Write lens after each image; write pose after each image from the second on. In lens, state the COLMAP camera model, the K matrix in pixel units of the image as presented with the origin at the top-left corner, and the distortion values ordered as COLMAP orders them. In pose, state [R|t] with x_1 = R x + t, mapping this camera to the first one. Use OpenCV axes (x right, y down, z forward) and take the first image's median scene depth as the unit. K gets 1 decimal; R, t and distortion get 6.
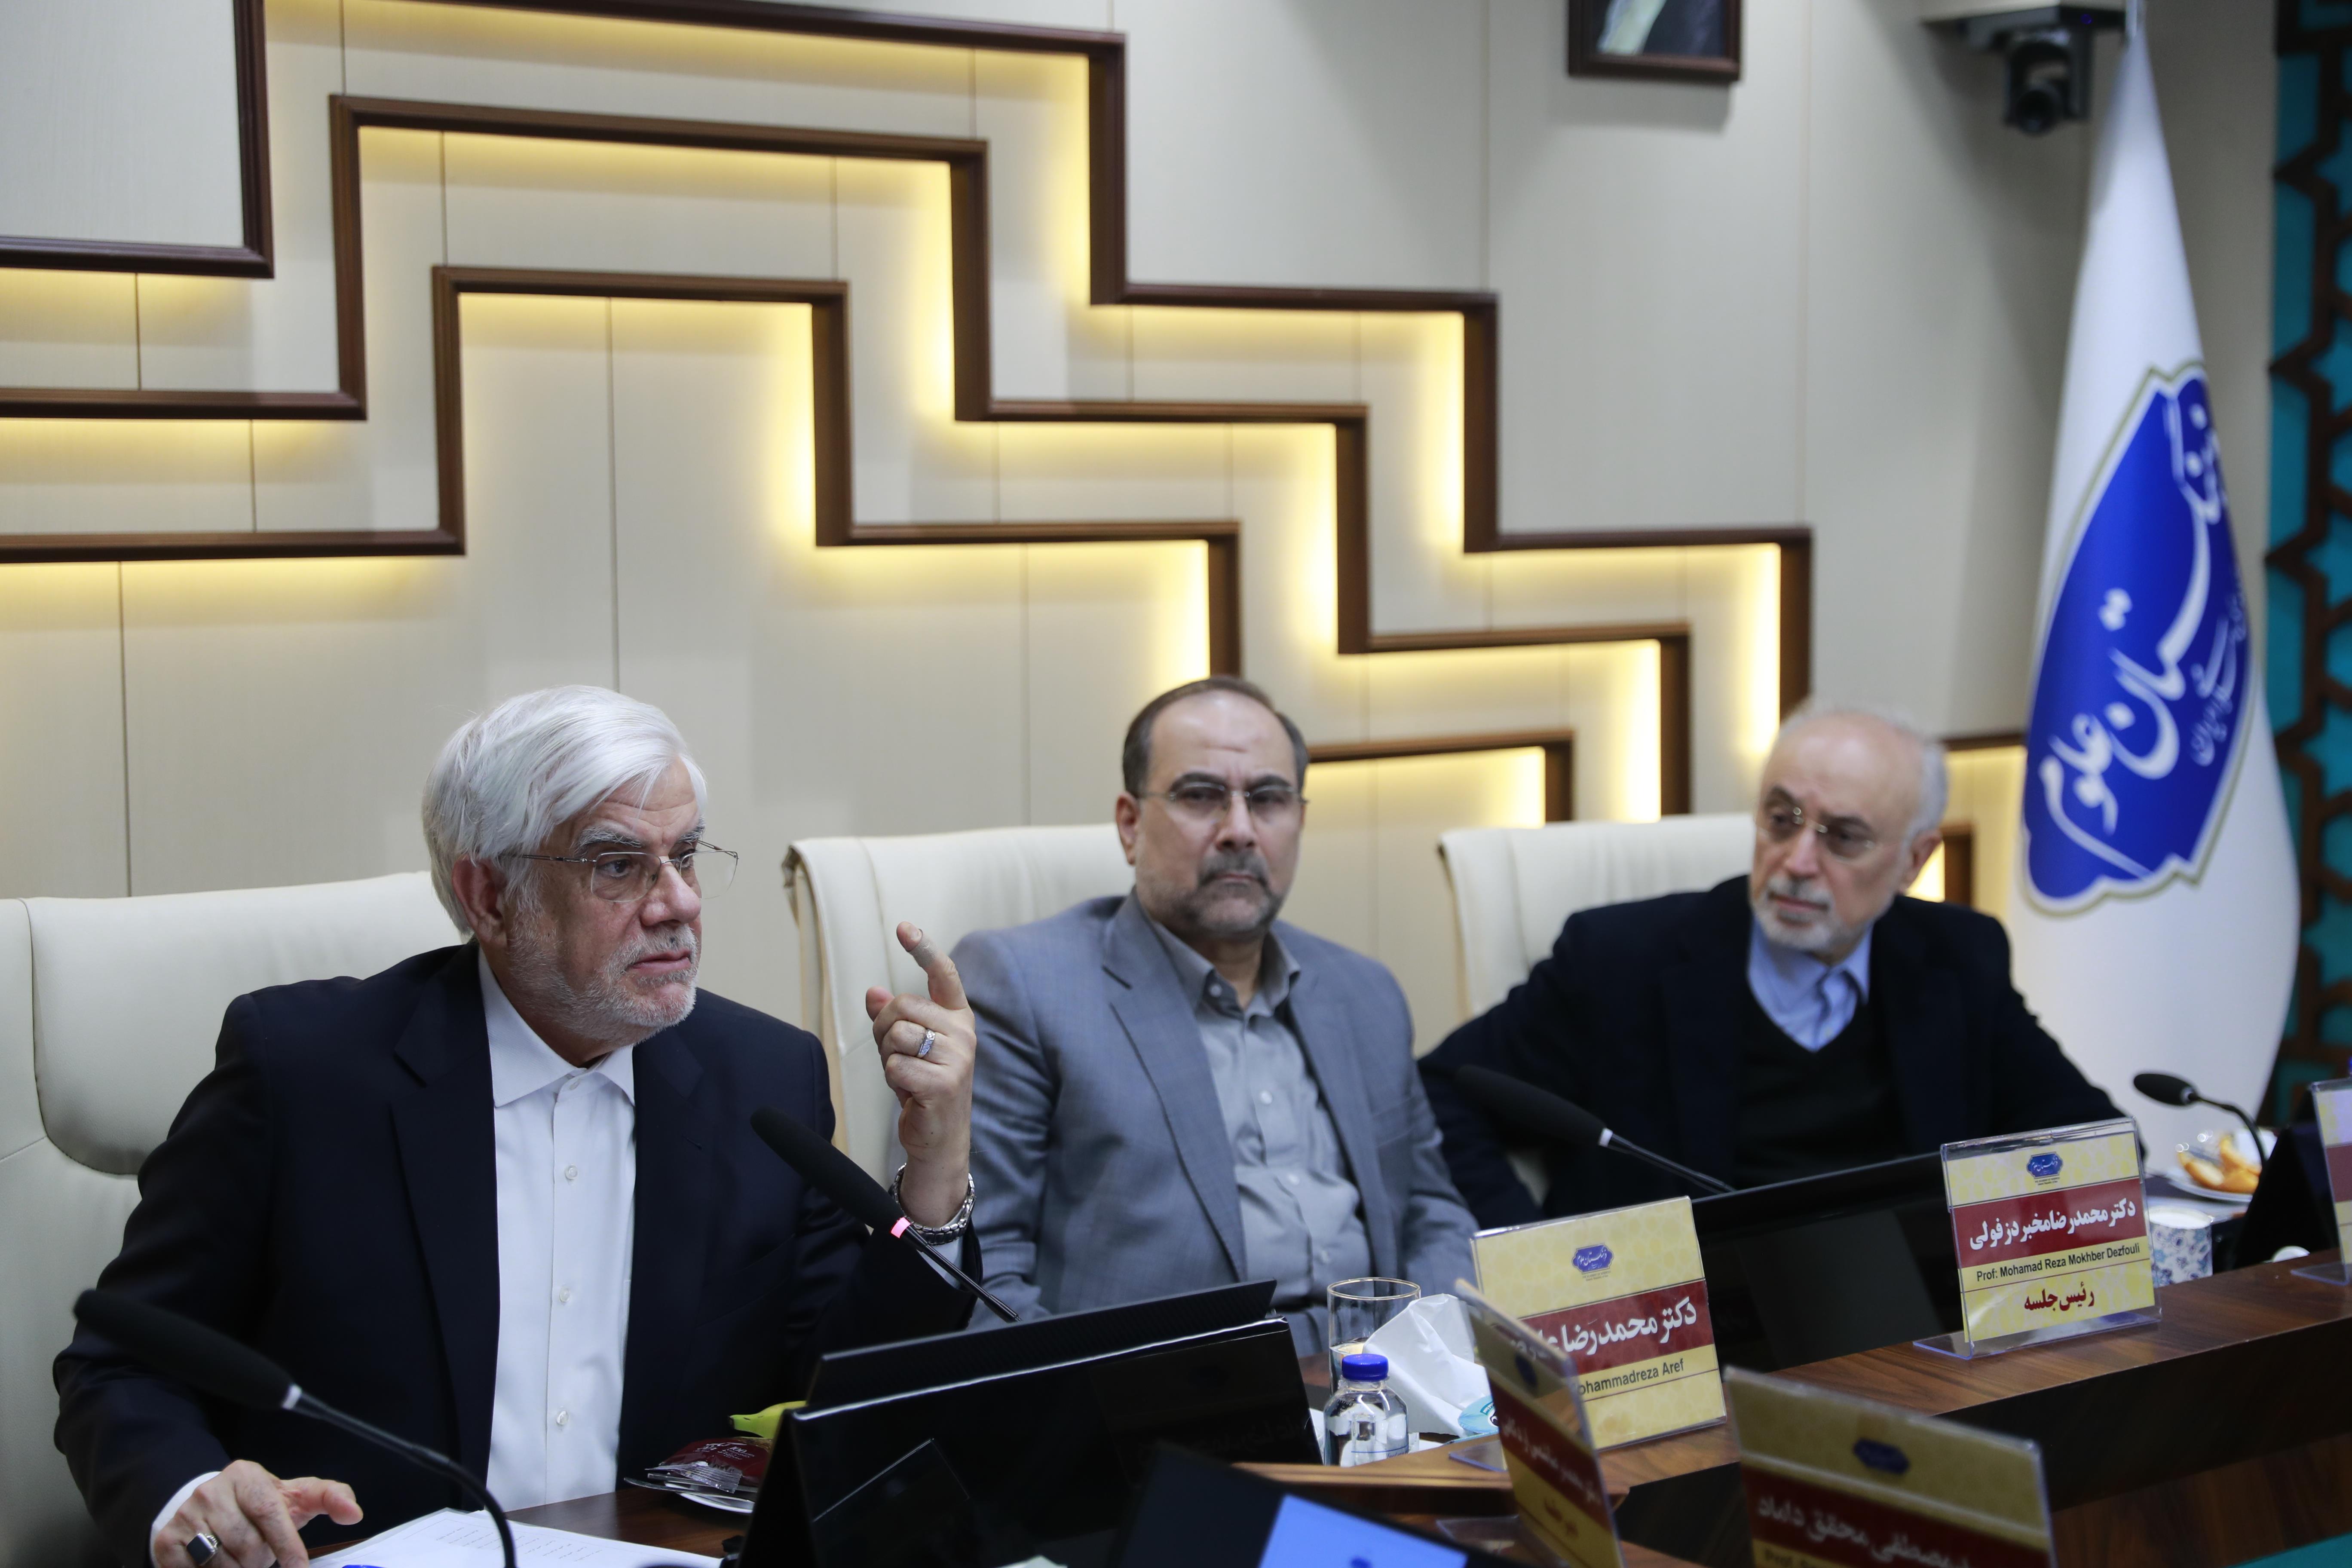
lens RADIAL K [[3781.6, 0, 1176.0], [0, 3781.6, 784.0], [0, 0, 1]] dist [0.164305, -0.086935]
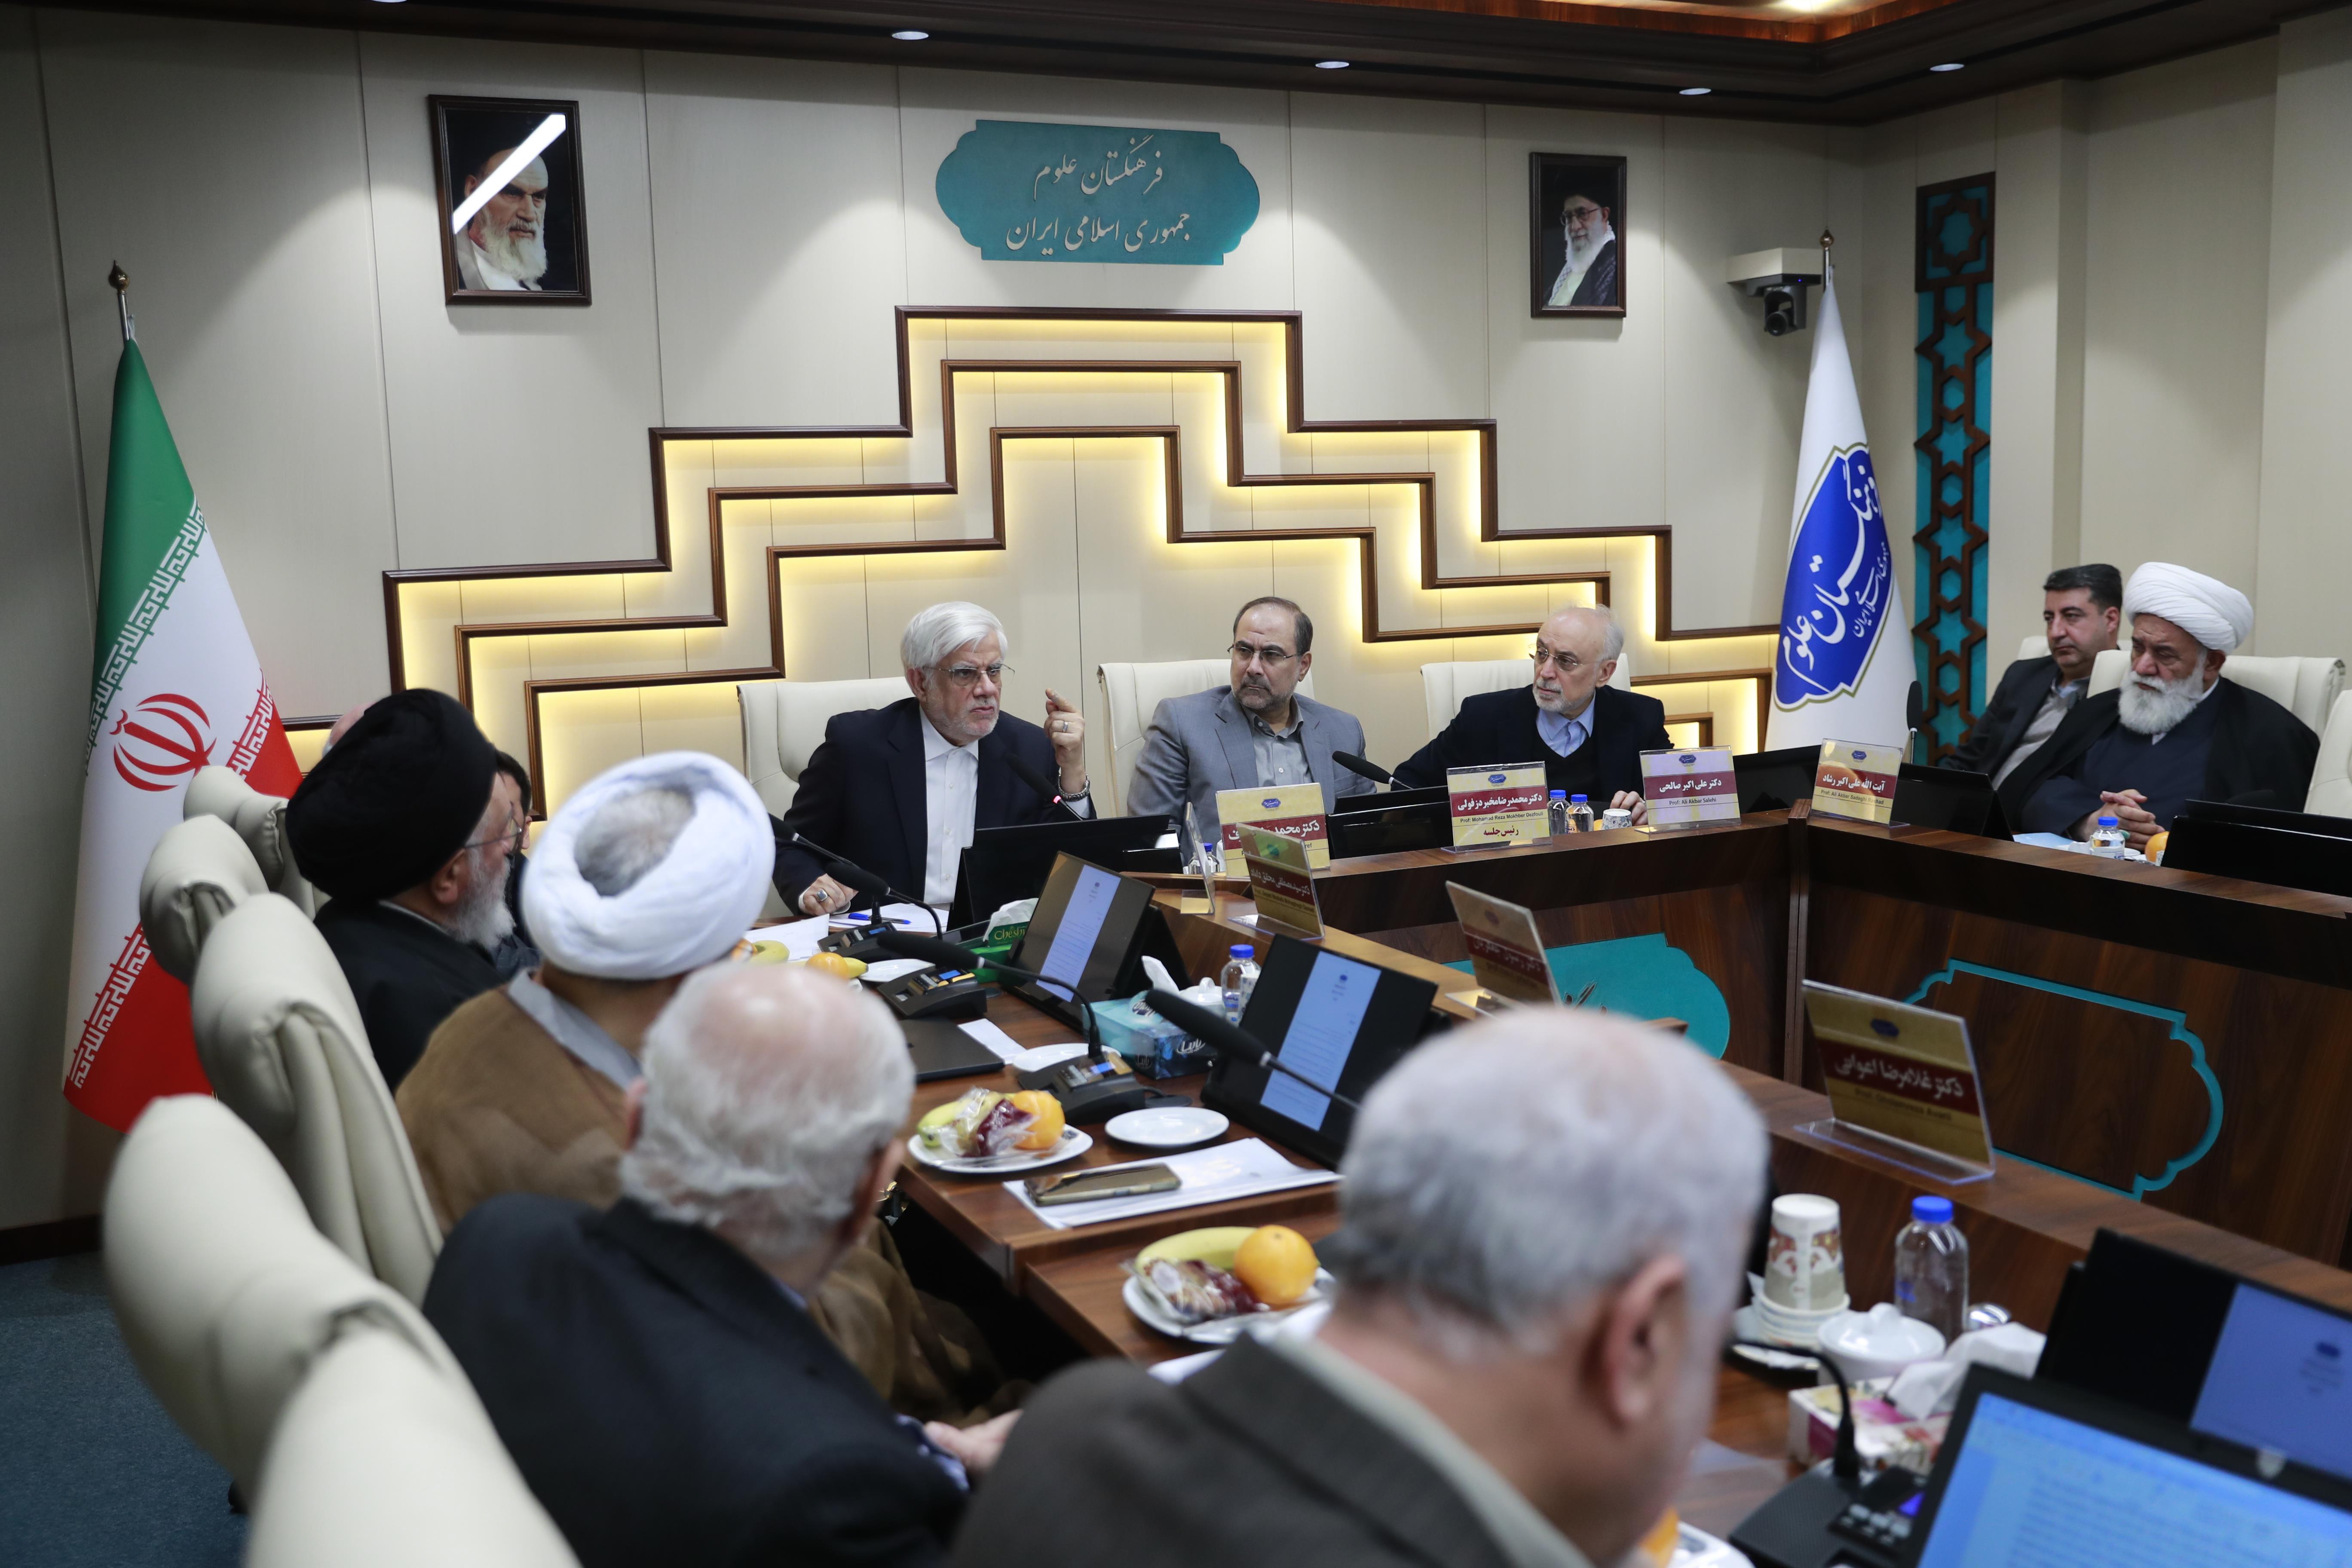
lens RADIAL K [[2091.0, 0, 1176.0], [0, 2091.0, 784.0], [0, 0, 1]] dist [-0.013063, 0.009658]
pose [[0.970311, 0.008411, -0.241714, 0.232982], [0.002890, 0.998920, 0.046365, 0.025993], [0.241843, -0.045687, 0.969239, -0.244321]]
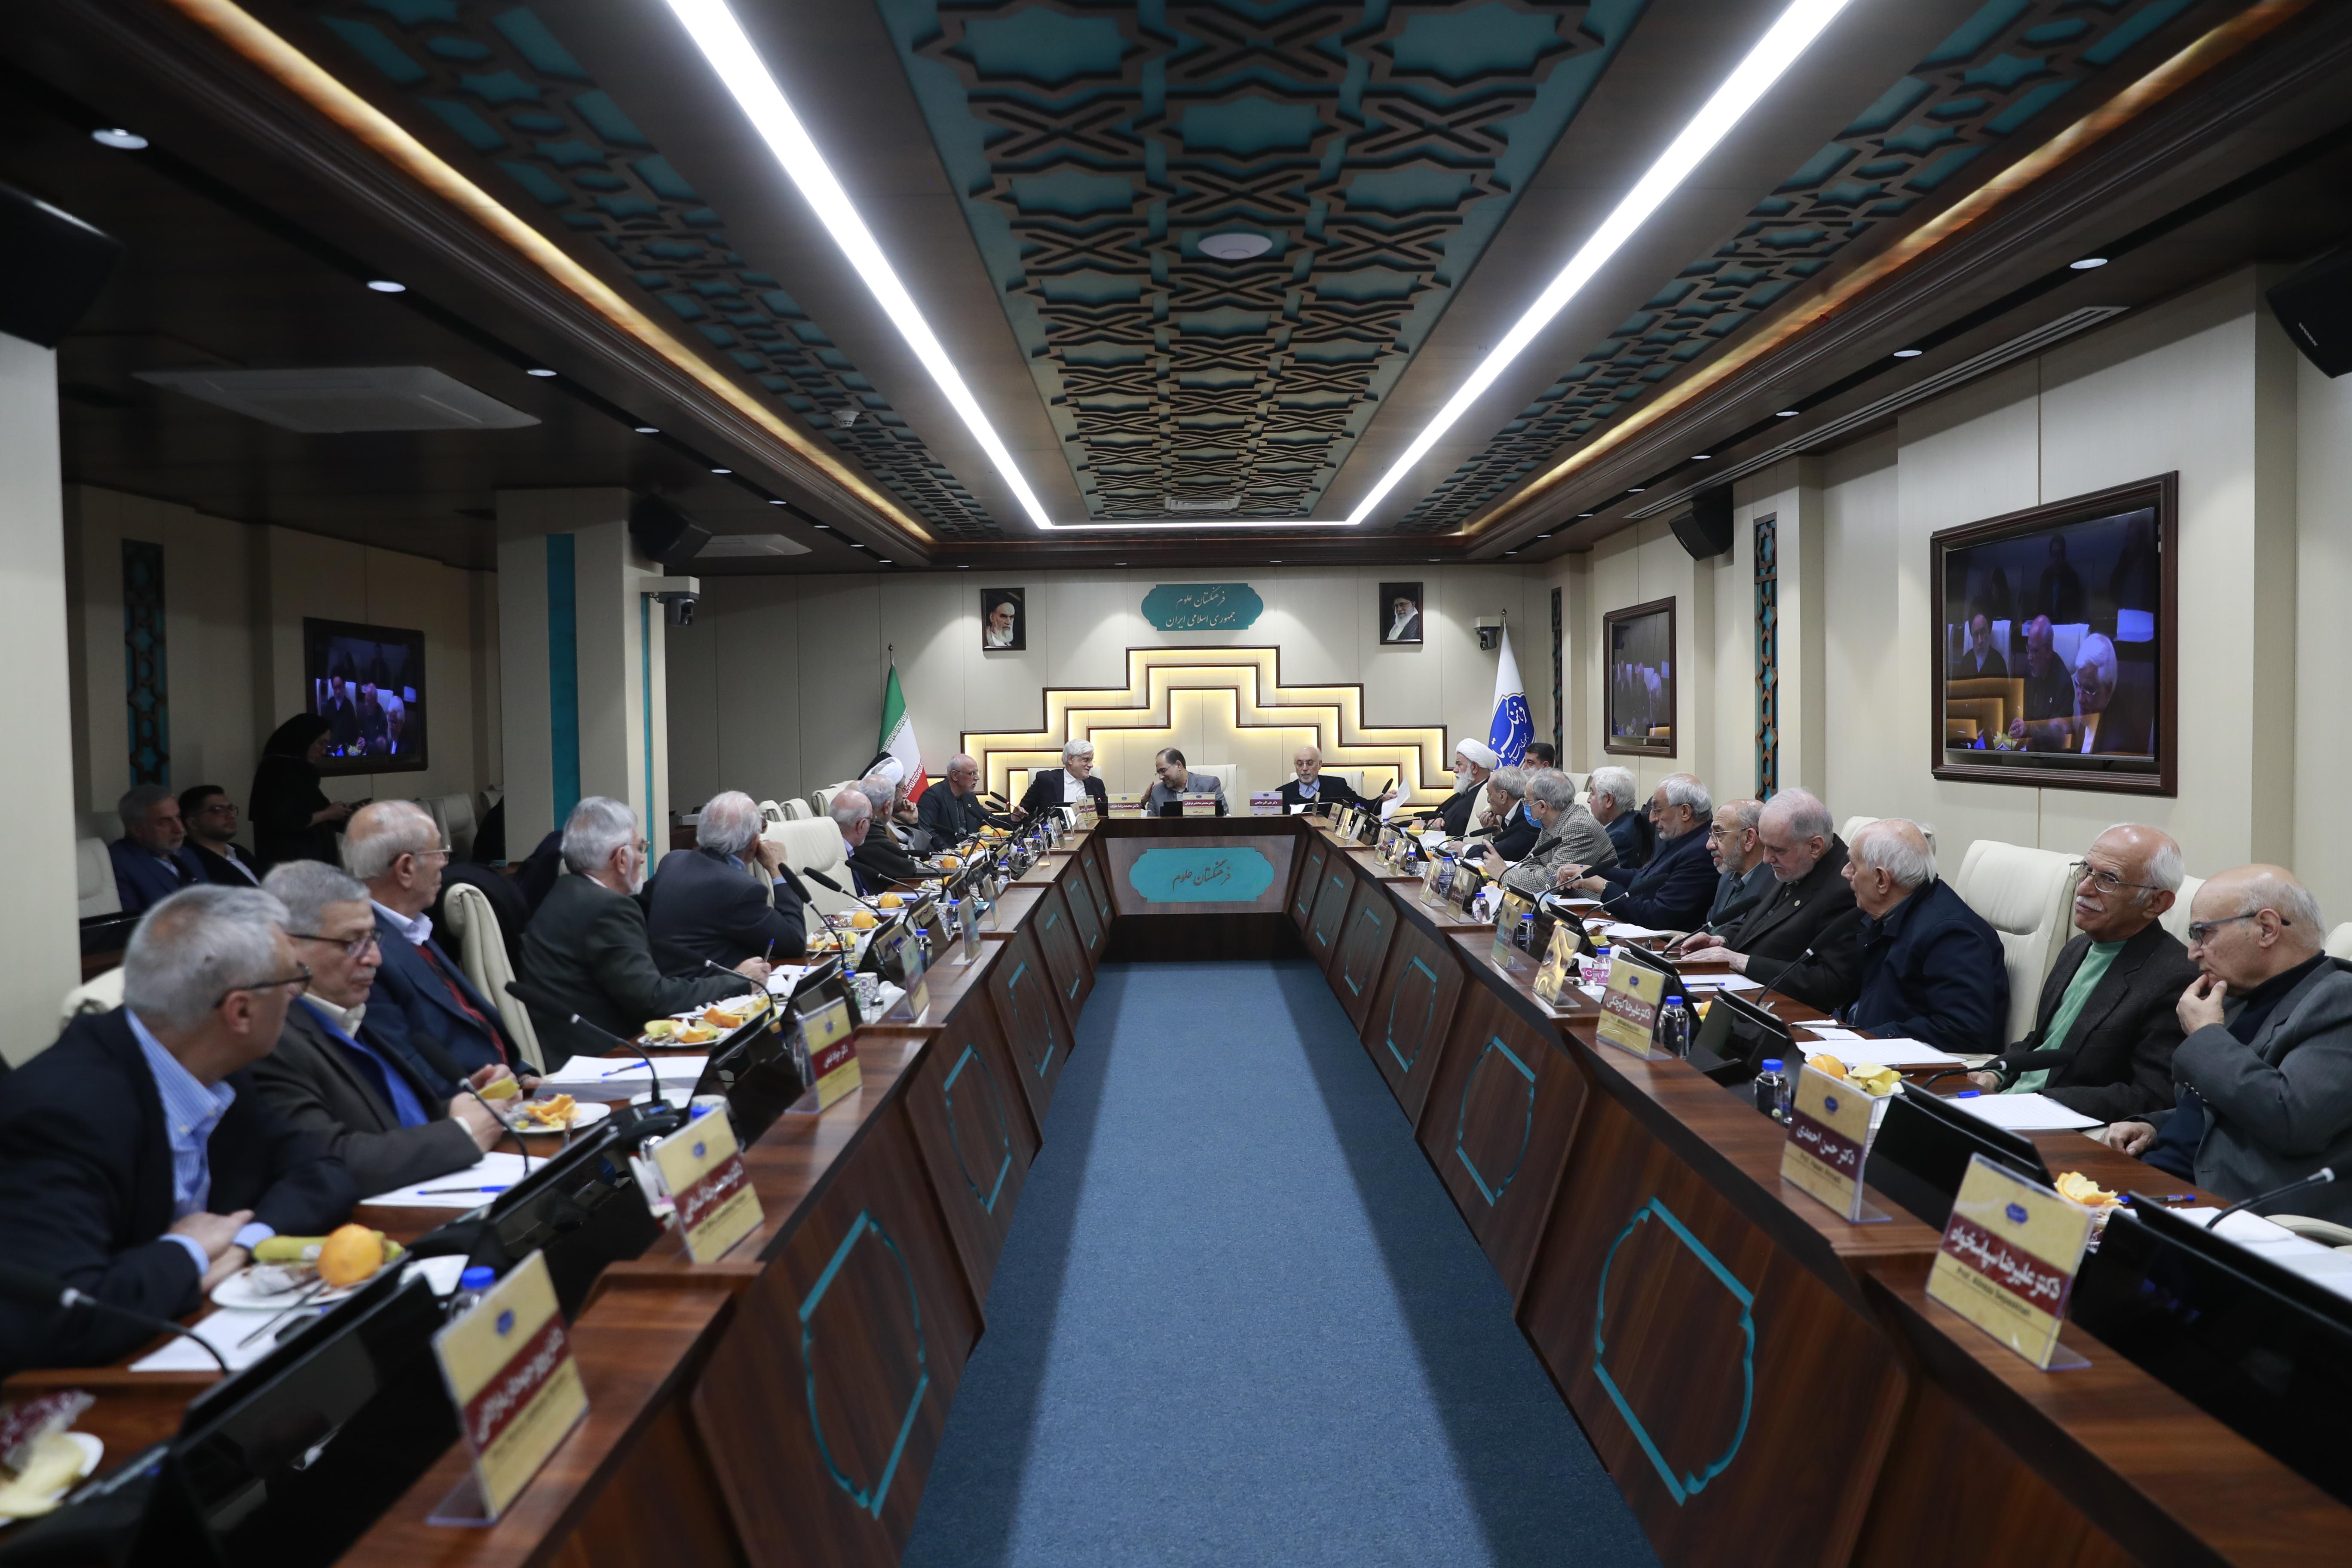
lens RADIAL K [[1609.6, 0, 1176.0], [0, 1609.6, 784.0], [0, 0, 1]] dist [-0.095478, -0.000181]
pose [[0.779800, 0.020297, -0.625700, 1.612468], [-0.045204, 0.998691, -0.023940, 0.106224], [0.624395, 0.046952, 0.779696, -1.219066]]
